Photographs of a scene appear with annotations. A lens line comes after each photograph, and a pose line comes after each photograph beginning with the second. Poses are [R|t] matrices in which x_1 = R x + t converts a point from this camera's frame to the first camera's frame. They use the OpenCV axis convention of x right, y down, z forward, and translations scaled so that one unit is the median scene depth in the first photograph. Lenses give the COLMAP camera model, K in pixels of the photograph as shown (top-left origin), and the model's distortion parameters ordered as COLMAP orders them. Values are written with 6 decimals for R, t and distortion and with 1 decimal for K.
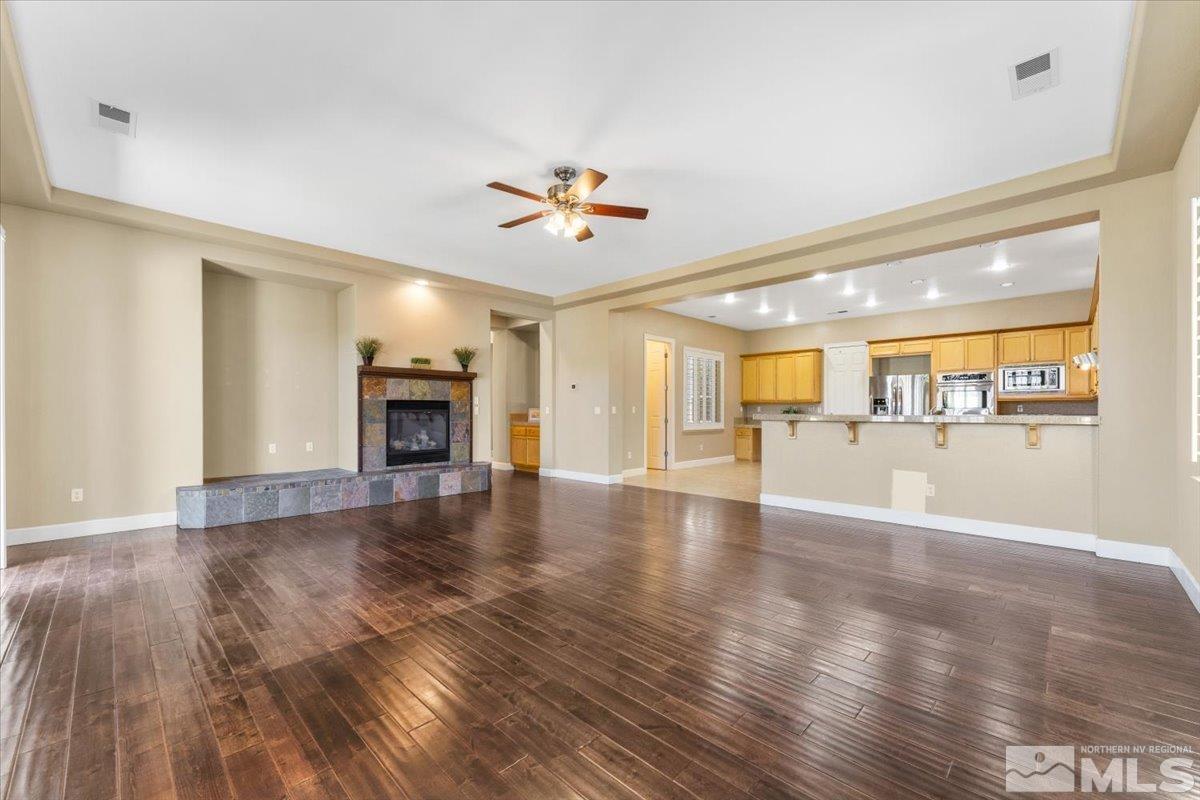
lens RADIAL K [[482.5, 0, 595.4], [0, 482.5, 417.3], [0, 0, 1]] dist [0.007941, -0.000226]
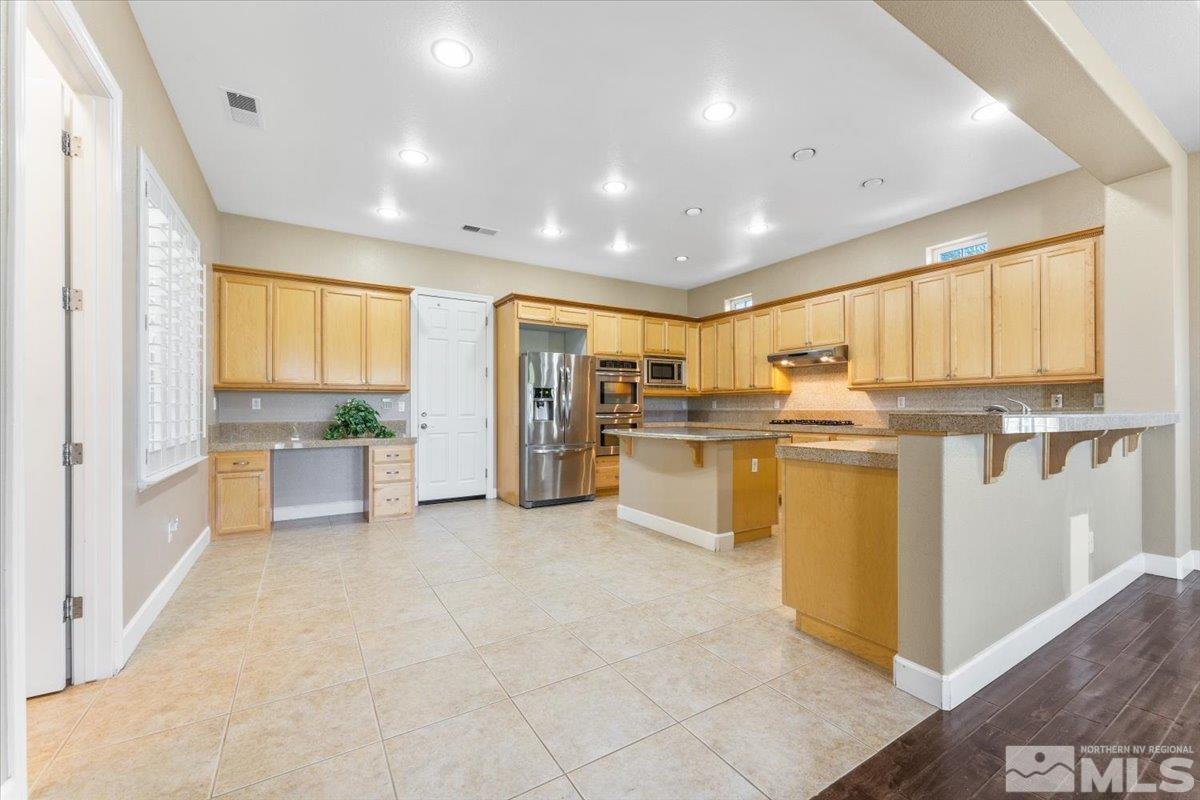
lens RADIAL K [[482.5, 0, 600.8], [0, 482.5, 404.7], [0, 0, 1]] dist [0.007941, -0.000226]
pose [[0.226819, 0.006940, 0.973912, -0.009503], [0.013509, 0.999856, -0.010271, -0.010242], [-0.973843, 0.015486, 0.226693, 0.879104]]
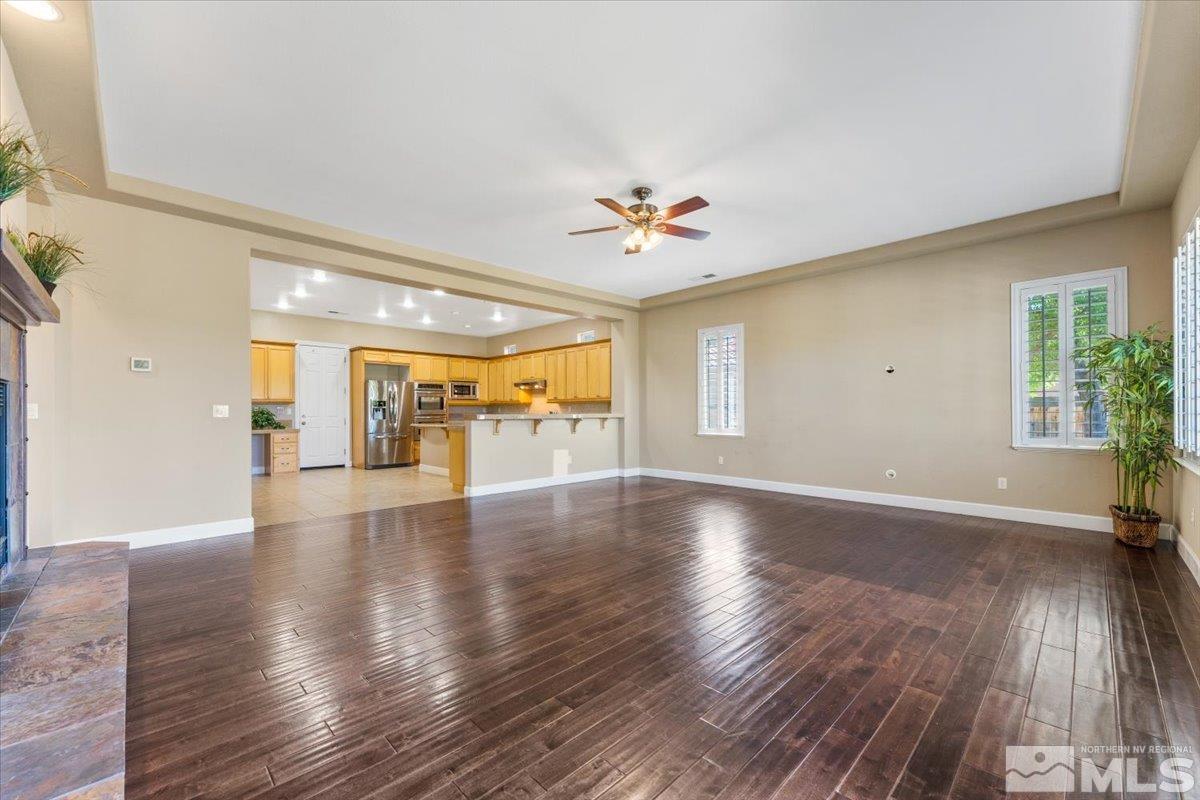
lens RADIAL K [[482.5, 0, 598.8], [0, 482.5, 409.4], [0, 0, 1]] dist [0.007941, -0.000226]
pose [[0.019877, 0.004860, 0.999791, -0.571169], [0.015029, 0.999874, -0.005159, -0.006107], [-0.999689, 0.015129, 0.019801, 0.532217]]
